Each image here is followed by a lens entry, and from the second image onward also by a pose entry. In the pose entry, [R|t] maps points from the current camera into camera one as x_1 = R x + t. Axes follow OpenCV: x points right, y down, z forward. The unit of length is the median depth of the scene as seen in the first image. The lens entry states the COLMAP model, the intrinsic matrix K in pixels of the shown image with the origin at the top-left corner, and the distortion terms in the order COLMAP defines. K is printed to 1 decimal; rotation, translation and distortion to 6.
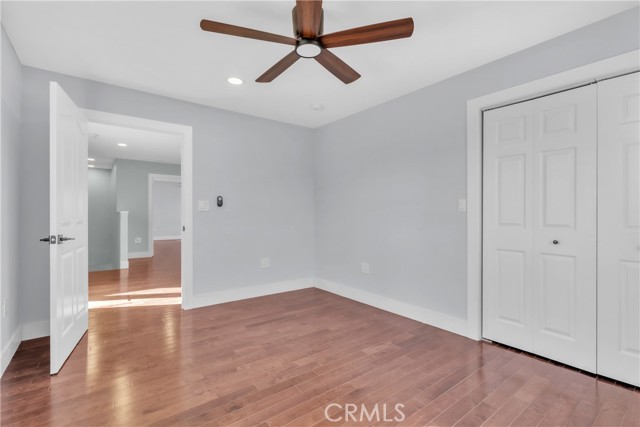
lens RADIAL K [[294.5, 0, 327.2], [0, 294.5, 212.5], [0, 0, 1]] dist [-0.000187, -0.000035]
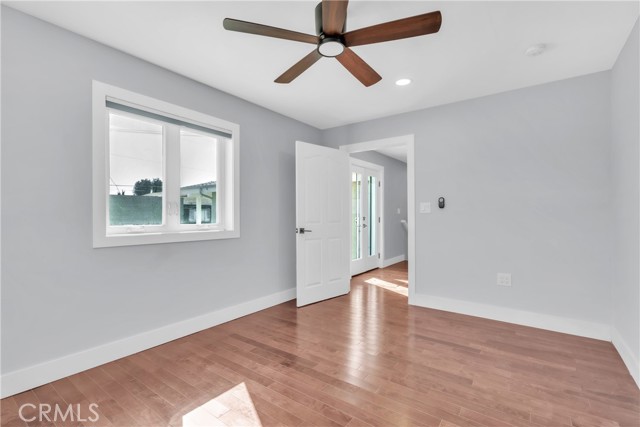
lens RADIAL K [[300.0, 0, 321.1], [0, 300.0, 214.6], [0, 0, 1]] dist [0.000835, 0.000149]
pose [[0.264239, -0.004803, -0.964445, 0.589704], [0.004321, 0.999983, -0.003796, 0.002900], [0.964447, -0.003164, 0.264256, 0.464807]]
